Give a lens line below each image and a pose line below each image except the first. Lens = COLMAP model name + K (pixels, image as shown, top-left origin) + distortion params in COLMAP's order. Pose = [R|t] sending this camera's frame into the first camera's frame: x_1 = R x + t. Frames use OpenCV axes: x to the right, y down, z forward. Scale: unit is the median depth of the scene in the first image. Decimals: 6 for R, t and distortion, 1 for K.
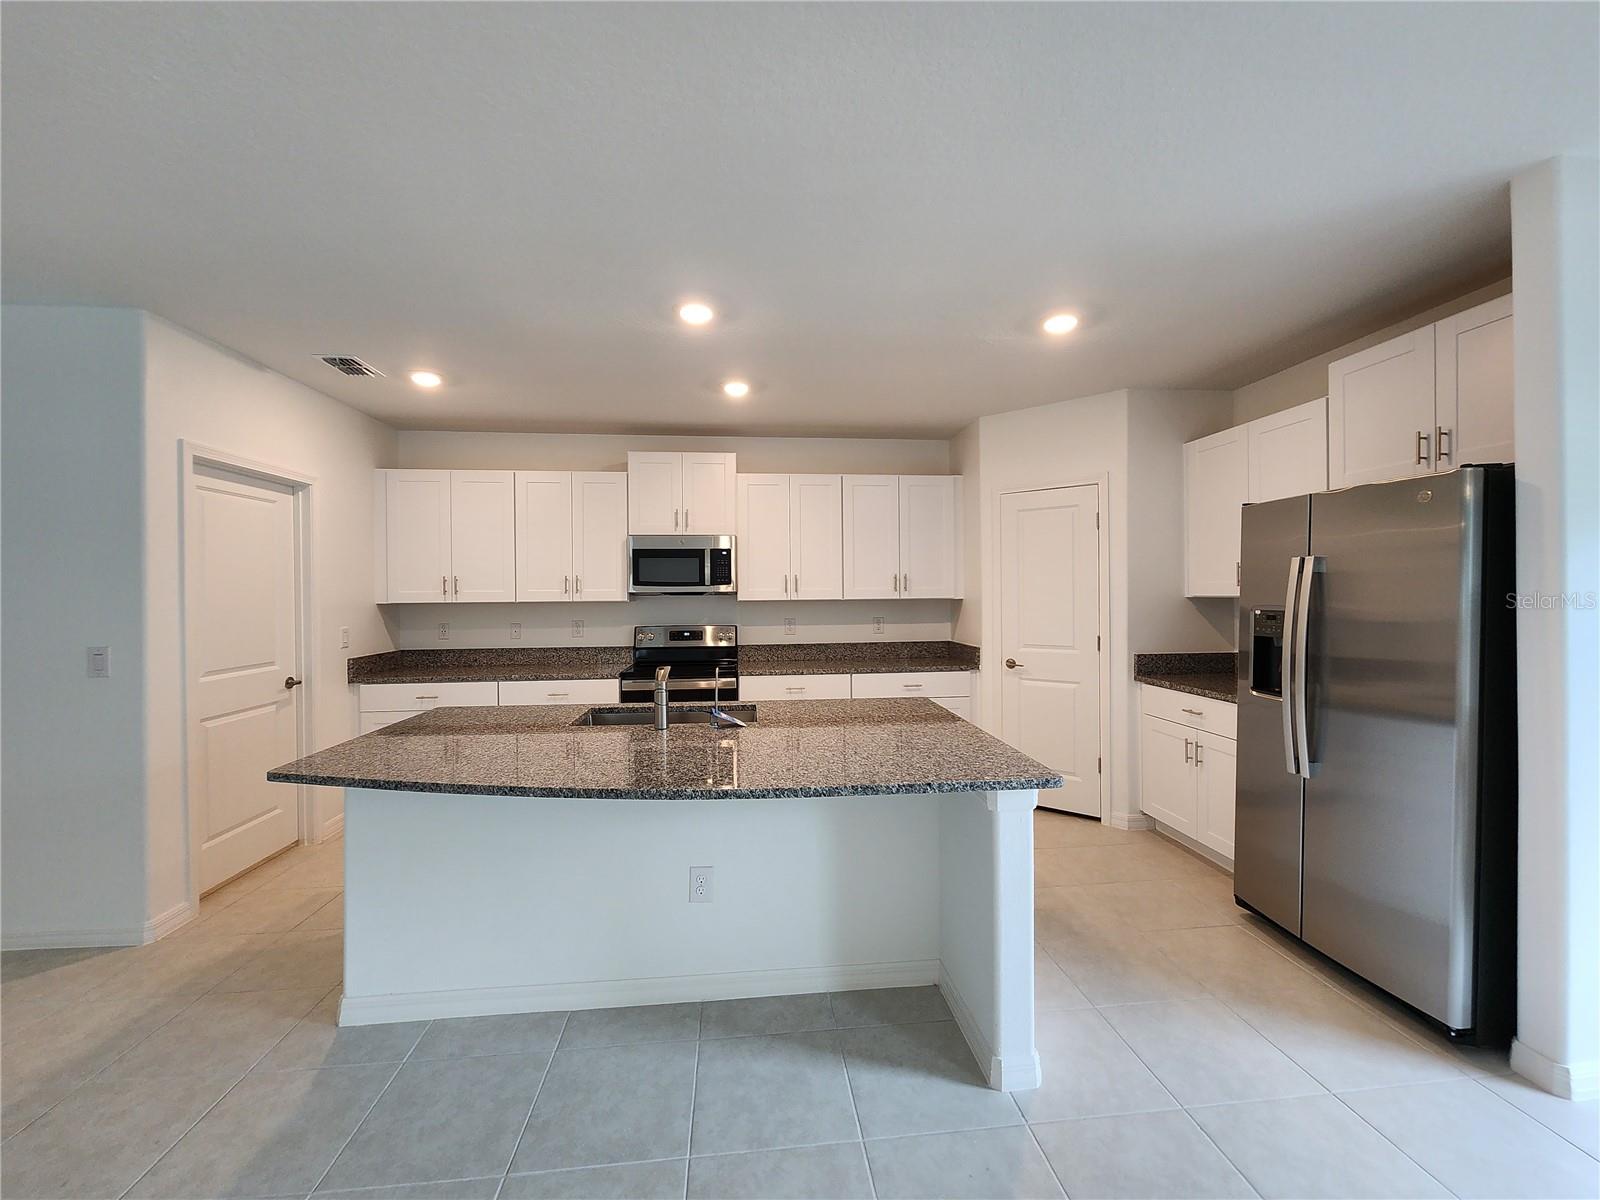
lens RADIAL K [[652.5, 0, 802.0], [0, 652.5, 601.3], [0, 0, 1]] dist [-0.002298, 0.000348]
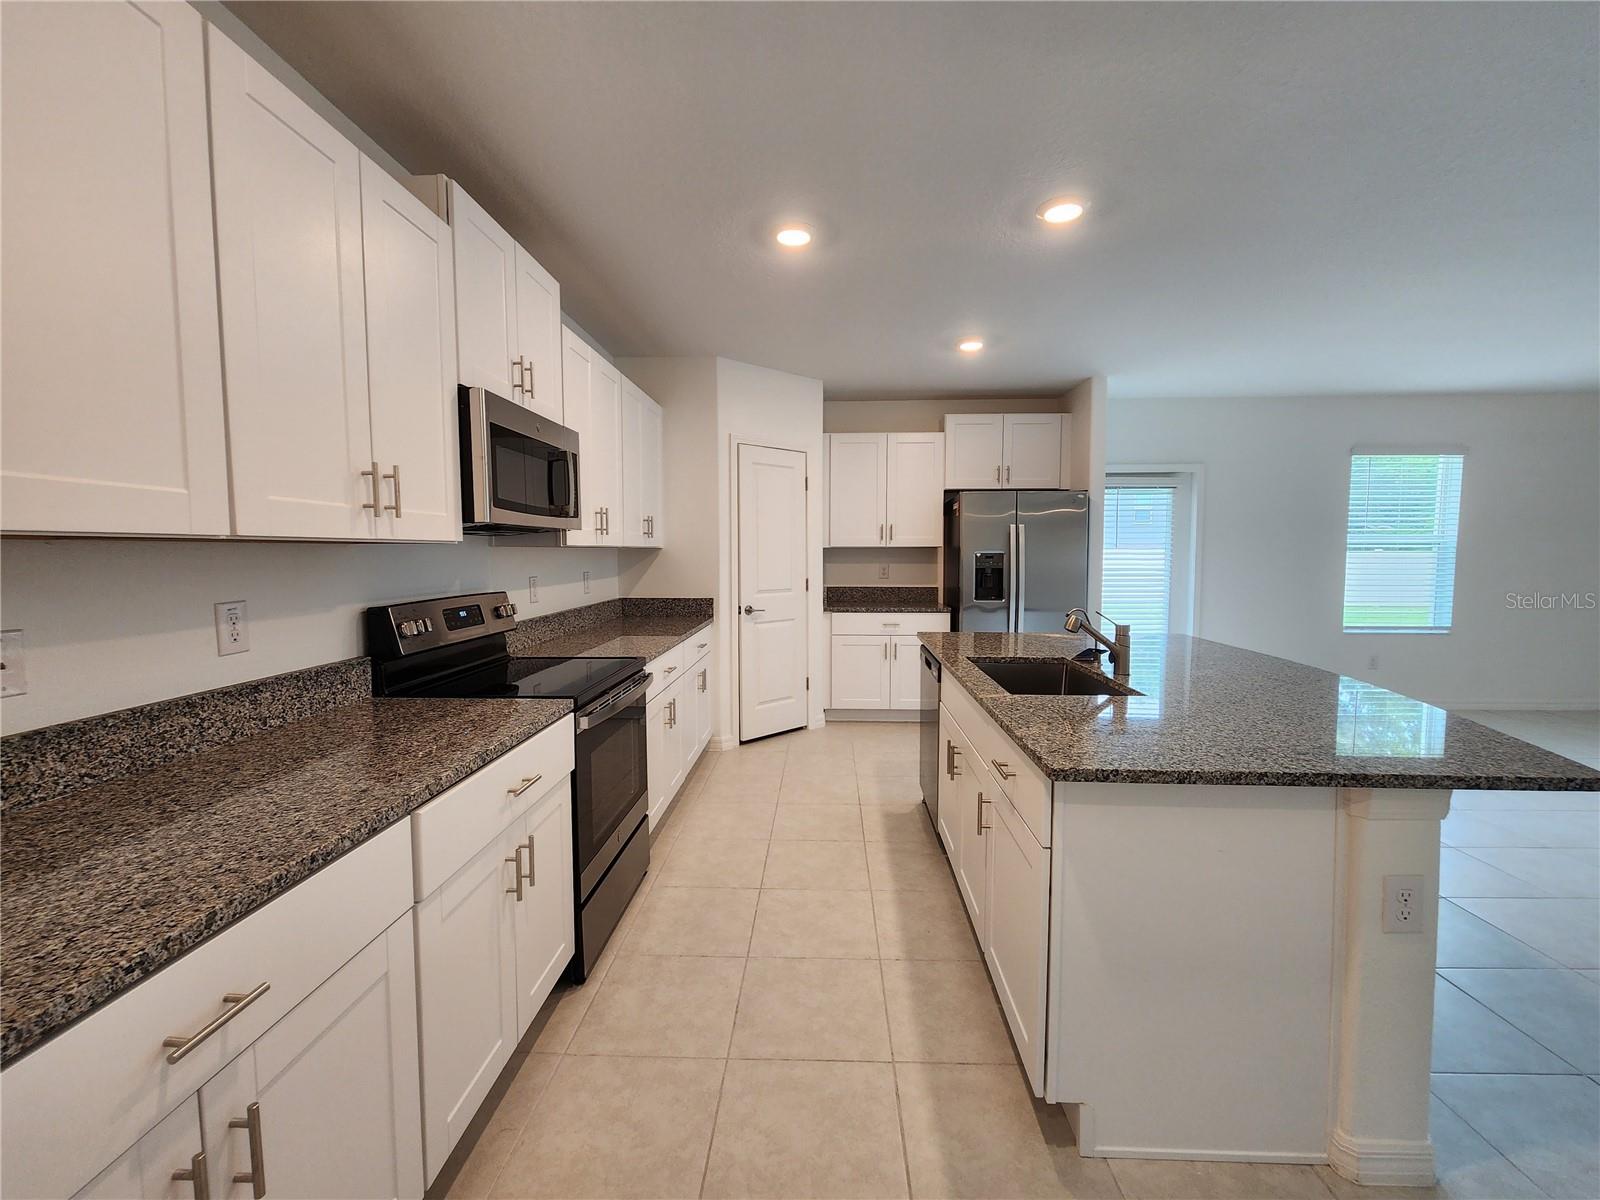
lens RADIAL K [[652.5, 0, 811.4], [0, 652.5, 602.7], [0, 0, 1]] dist [-0.002298, 0.000348]
pose [[0.136341, -0.070738, 0.988133, -0.663314], [0.008822, 0.997495, 0.070191, 0.011033], [-0.990623, -0.000852, 0.136623, 0.727096]]
